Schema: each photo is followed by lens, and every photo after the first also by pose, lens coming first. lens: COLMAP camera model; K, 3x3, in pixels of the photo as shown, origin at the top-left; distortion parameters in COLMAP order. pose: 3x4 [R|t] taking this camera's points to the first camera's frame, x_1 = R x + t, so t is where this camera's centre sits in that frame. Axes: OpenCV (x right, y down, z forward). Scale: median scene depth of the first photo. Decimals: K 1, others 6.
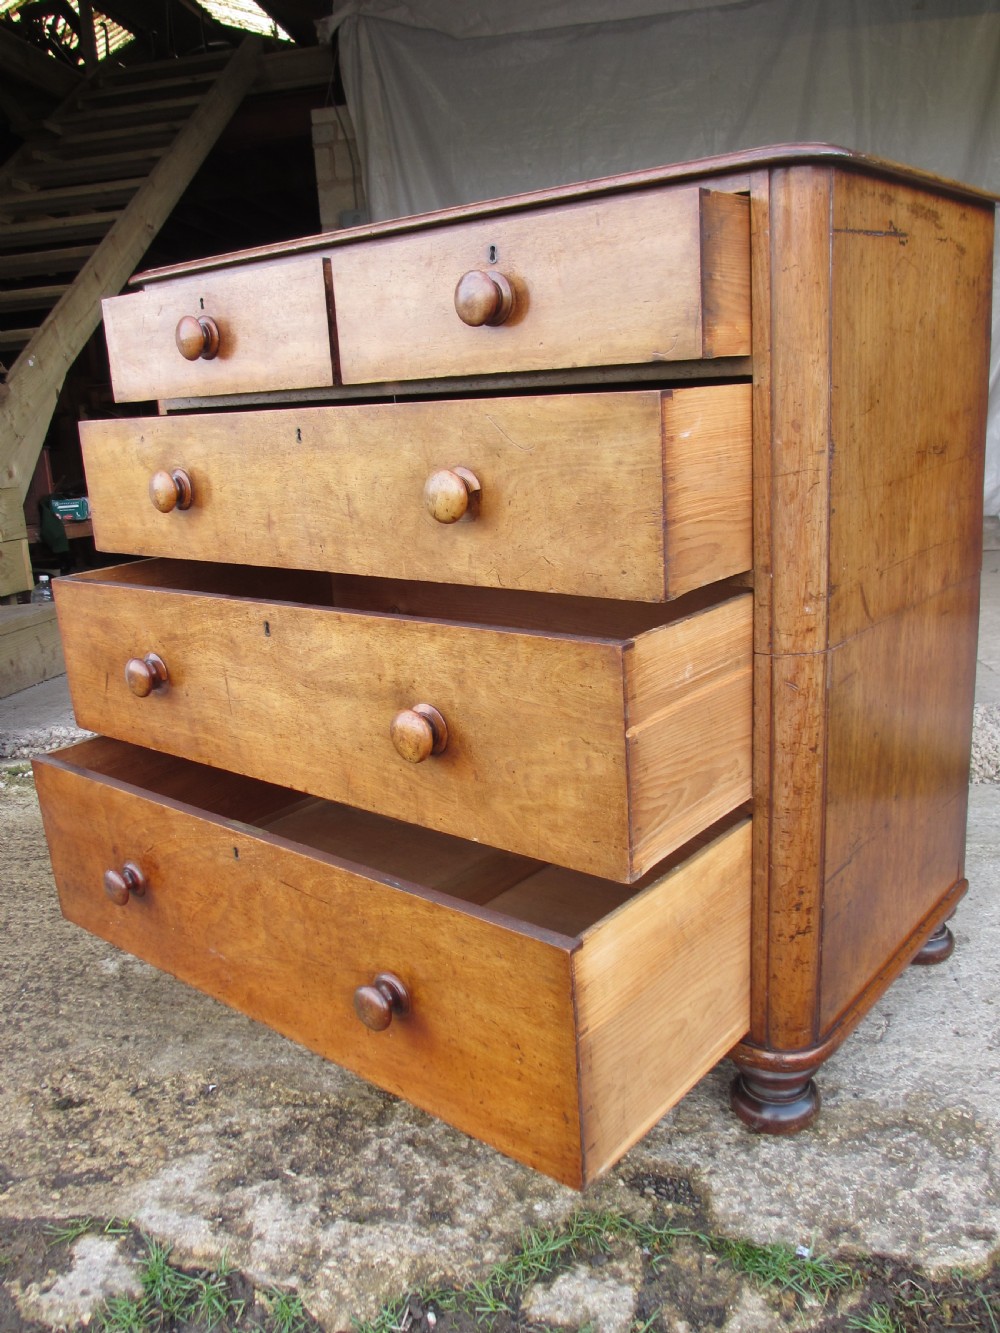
lens RADIAL K [[1119.2, 0, 482.1], [0, 1119.2, 668.2], [0, 0, 1]] dist [-0.054822, 0.014485]
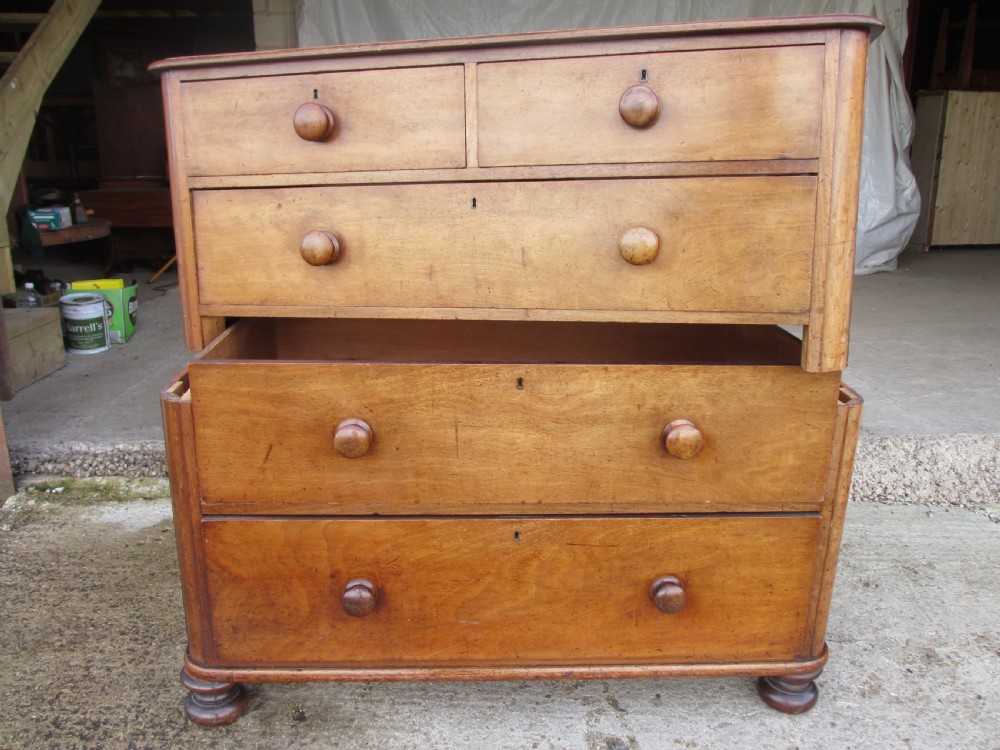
lens RADIAL K [[839.6, 0, 508.1], [0, 839.6, 383.2], [0, 0, 1]] dist [-0.054822, 0.014485]
pose [[0.975248, 0.016420, 0.220502, -0.316623], [-0.031020, 0.997537, 0.062914, -0.149873], [-0.218926, -0.068197, 0.973355, 0.242049]]
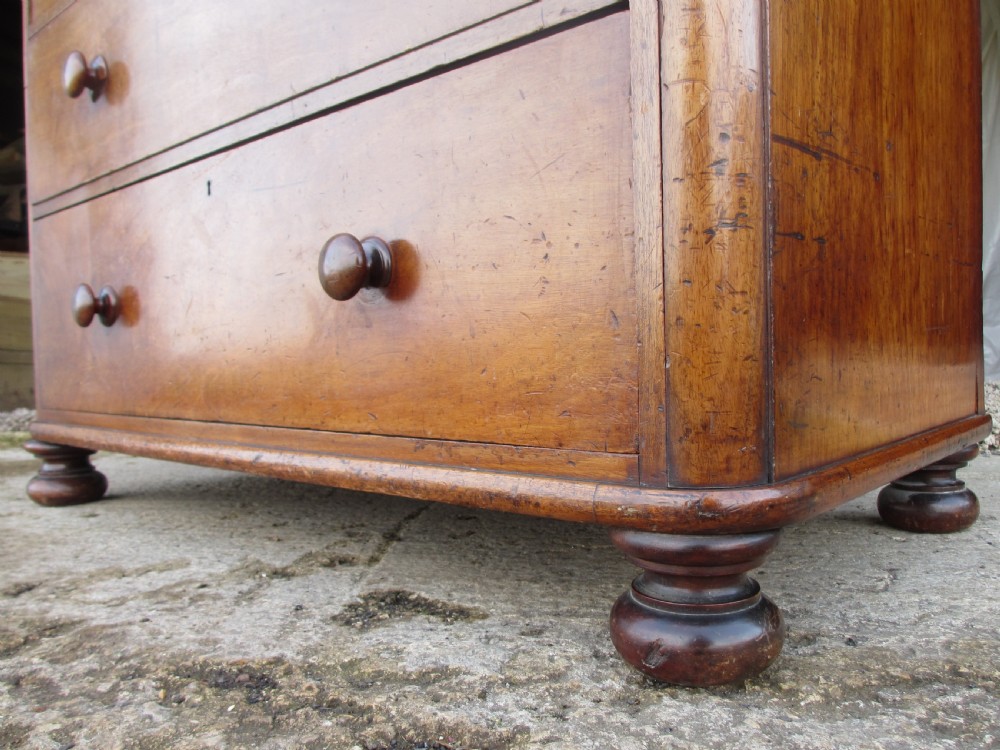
lens RADIAL K [[839.6, 0, 494.3], [0, 839.6, 374.8], [0, 0, 1]] dist [-0.054822, 0.014485]
pose [[0.998526, 0.032351, -0.043586, 0.178247], [-0.041044, 0.975478, -0.216236, 0.350806], [0.035522, 0.217706, 0.975368, 0.570714]]
